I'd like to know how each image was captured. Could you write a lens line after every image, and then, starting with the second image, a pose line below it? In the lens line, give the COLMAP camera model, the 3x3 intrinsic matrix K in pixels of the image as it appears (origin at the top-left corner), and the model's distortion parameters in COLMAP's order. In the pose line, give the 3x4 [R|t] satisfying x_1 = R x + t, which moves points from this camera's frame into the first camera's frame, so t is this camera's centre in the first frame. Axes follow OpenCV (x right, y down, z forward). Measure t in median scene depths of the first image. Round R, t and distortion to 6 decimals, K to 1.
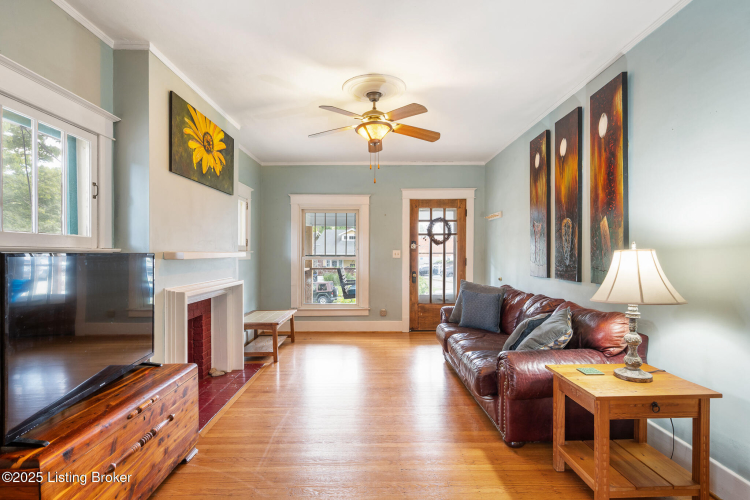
lens RADIAL K [[369.6, 0, 374.2], [0, 369.6, 257.2], [0, 0, 1]] dist [-0.002164, -0.001489]
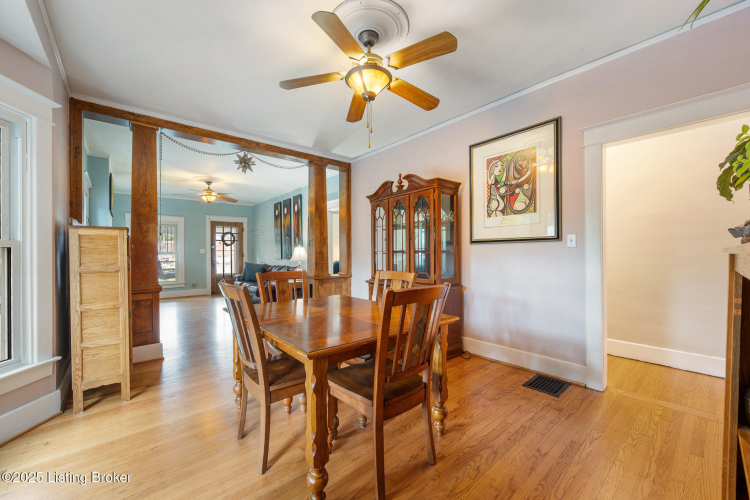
lens RADIAL K [[297.0, 0, 372.8], [0, 297.0, 253.7], [0, 0, 1]] dist [0.002780, -0.000372]
pose [[0.762013, -0.006704, 0.647527, -0.346079], [0.016378, 0.999826, -0.008922, 0.042281], [-0.647354, 0.017404, 0.761991, -0.891982]]
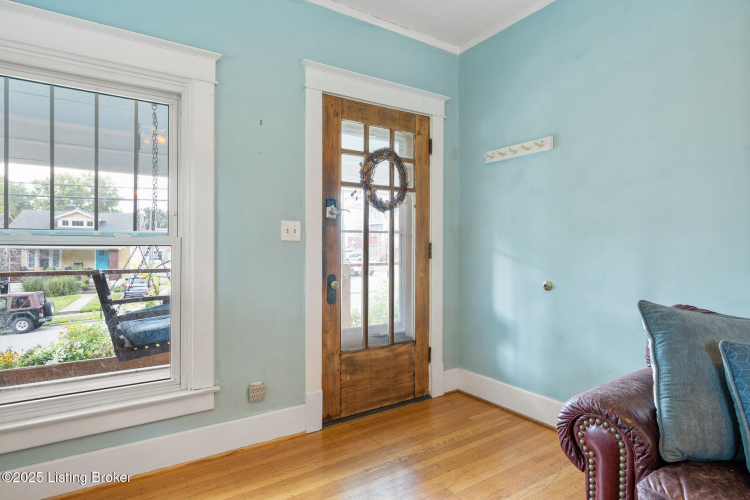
lens RADIAL K [[412.2, 0, 372.9], [0, 412.2, 250.1], [0, 0, 1]] dist [0.002569, -0.002453]
pose [[0.841530, -0.002909, 0.540203, -0.138713], [0.005619, 0.999979, -0.003368, 0.018904], [-0.540182, 0.005870, 0.841528, 0.855260]]
